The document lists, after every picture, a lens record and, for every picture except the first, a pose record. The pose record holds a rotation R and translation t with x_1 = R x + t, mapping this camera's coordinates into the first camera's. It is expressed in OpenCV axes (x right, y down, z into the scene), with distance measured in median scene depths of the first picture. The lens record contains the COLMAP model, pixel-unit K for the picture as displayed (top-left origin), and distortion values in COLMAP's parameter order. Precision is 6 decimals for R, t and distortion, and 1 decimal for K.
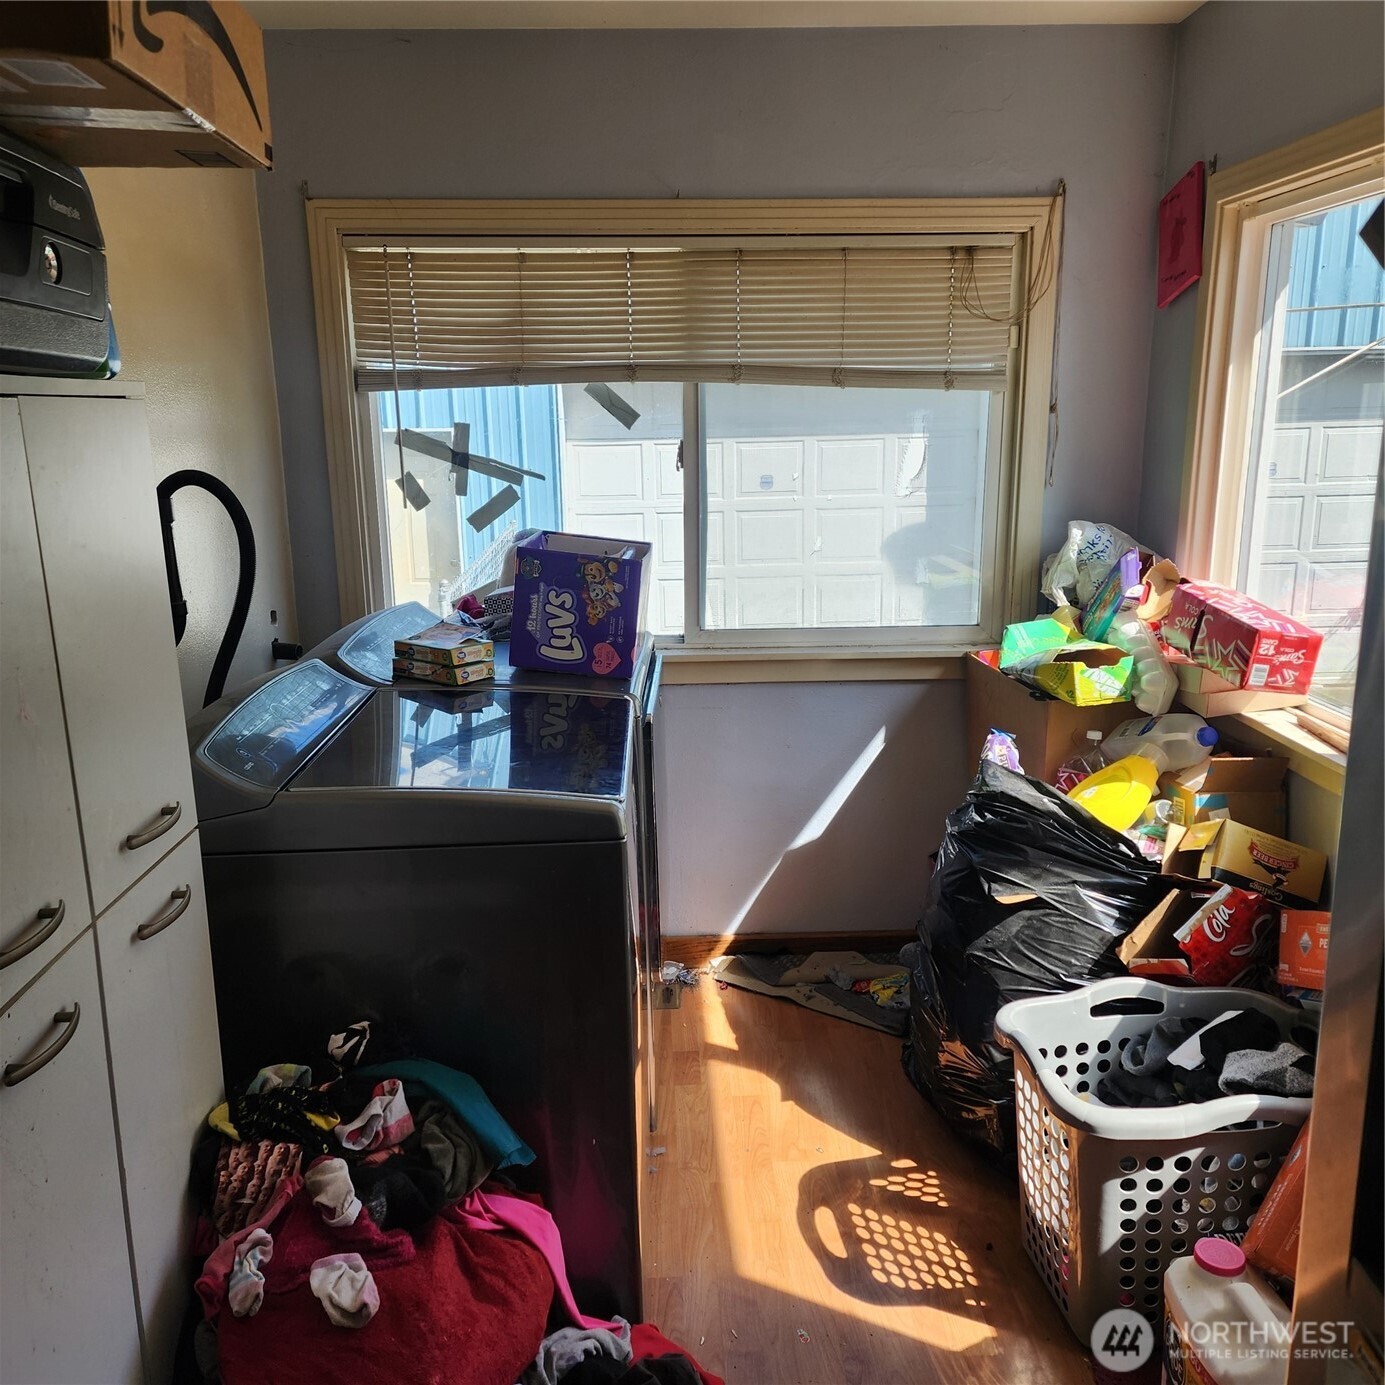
lens RADIAL K [[1246.4, 0, 660.8], [0, 1246.4, 701.9], [0, 0, 1]] dist [0.063265, -0.028509]
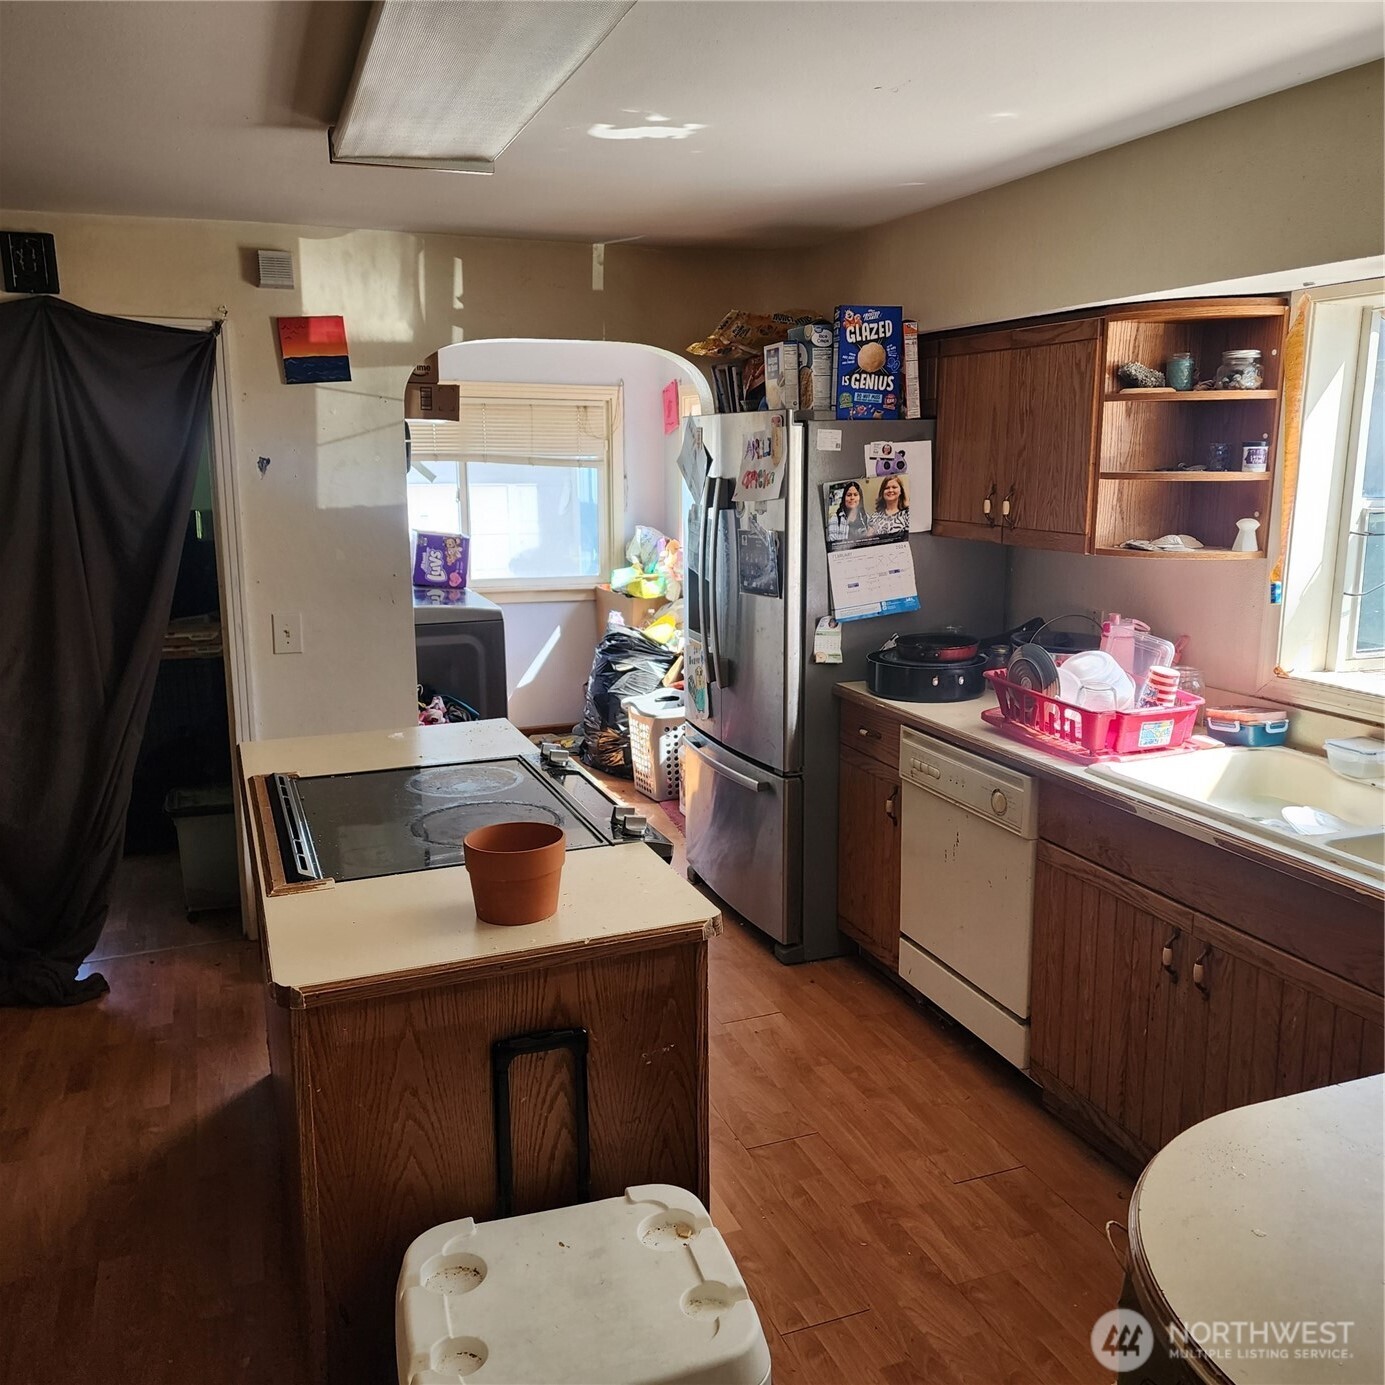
lens RADIAL K [[1246.4, 0, 692.9], [0, 1246.4, 700.2], [0, 0, 1]] dist [0.063265, -0.028509]
pose [[0.936715, -0.051872, 0.346229, -0.426705], [0.065628, 0.997448, -0.028118, 0.272220], [-0.343887, 0.049061, 0.937729, -1.291283]]
